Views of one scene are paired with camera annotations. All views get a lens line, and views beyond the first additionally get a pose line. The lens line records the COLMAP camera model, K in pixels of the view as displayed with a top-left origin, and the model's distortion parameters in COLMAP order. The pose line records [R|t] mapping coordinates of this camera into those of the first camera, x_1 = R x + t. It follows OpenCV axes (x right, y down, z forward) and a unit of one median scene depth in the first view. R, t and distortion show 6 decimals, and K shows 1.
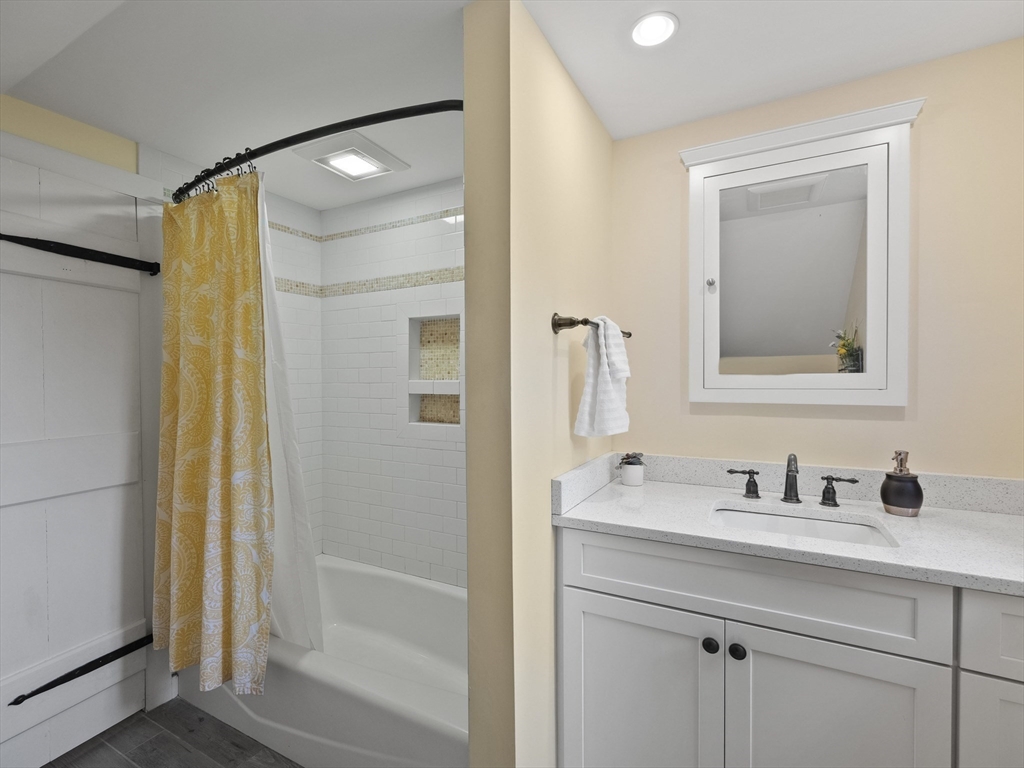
lens RADIAL K [[468.6, 0, 512.0], [0, 468.6, 383.5], [0, 0, 1]] dist [-0.000900, 0.000834]
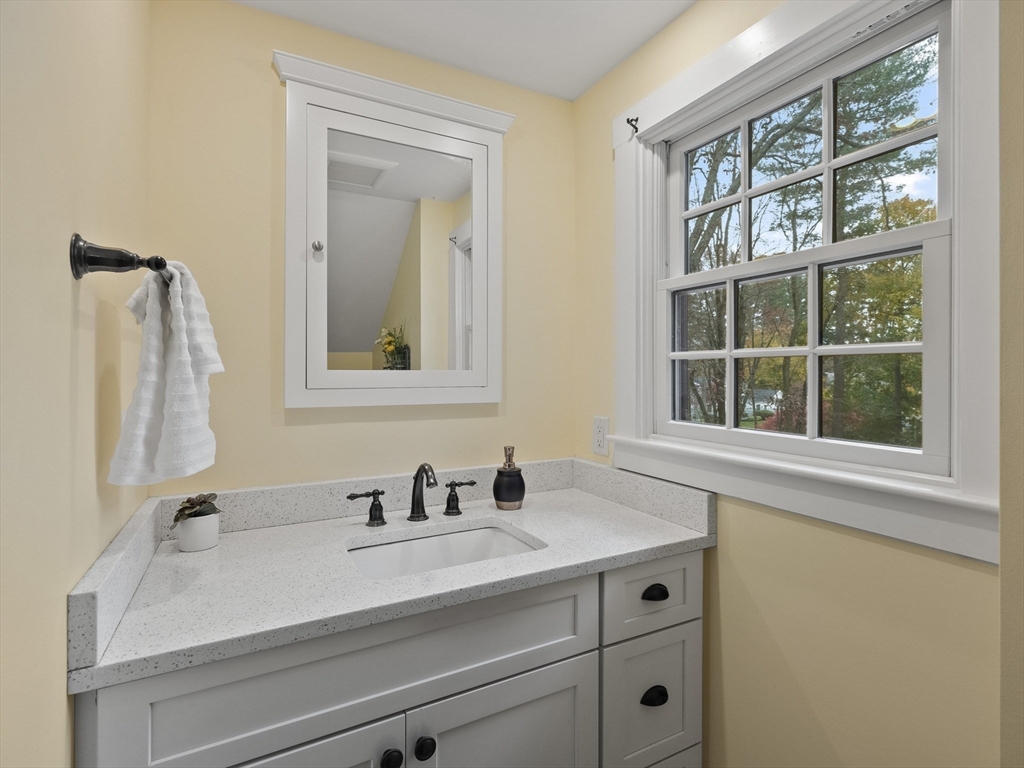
lens RADIAL K [[507.0, 0, 511.1], [0, 507.0, 371.8], [0, 0, 1]] dist [0.002534, 0.001831]
pose [[0.558539, 0.009170, 0.829427, -0.083054], [0.007451, 0.999843, -0.016071, -0.001038], [-0.829445, 0.015156, 0.558383, 0.346954]]
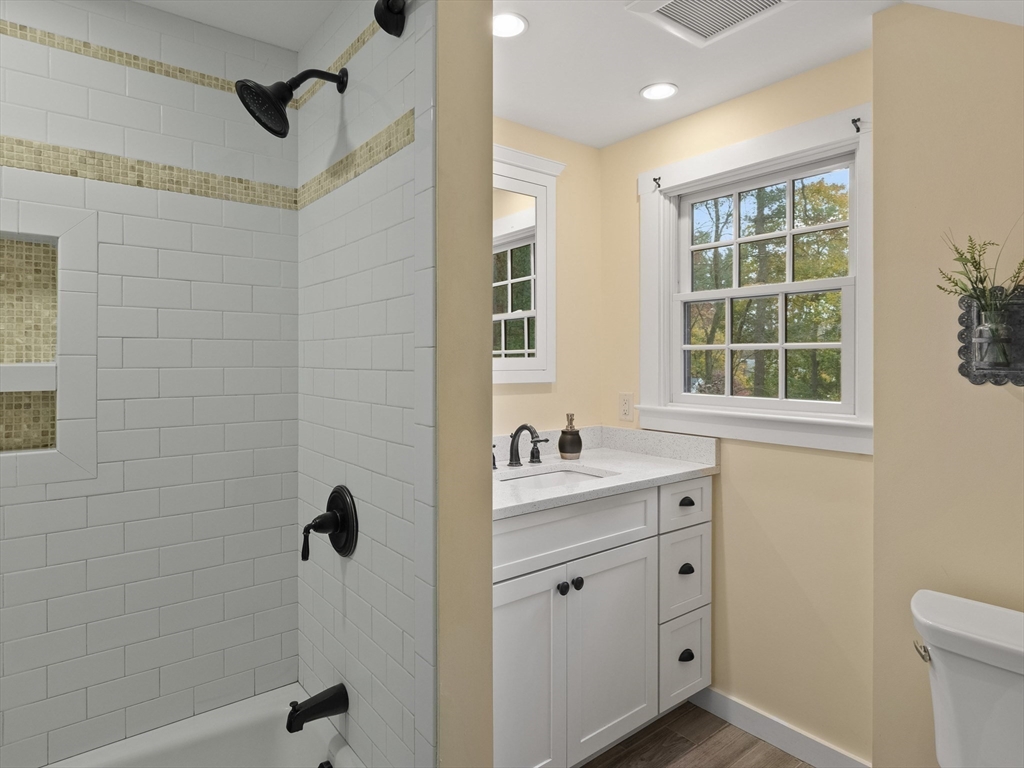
lens RADIAL K [[601.7, 0, 506.9], [0, 601.7, 358.0], [0, 0, 1]] dist [0.017938, -0.012490]
pose [[0.398973, 0.009415, 0.916915, -0.827133], [0.009645, 0.999849, -0.014463, 0.003468], [-0.916912, 0.014614, 0.398822, 0.423026]]
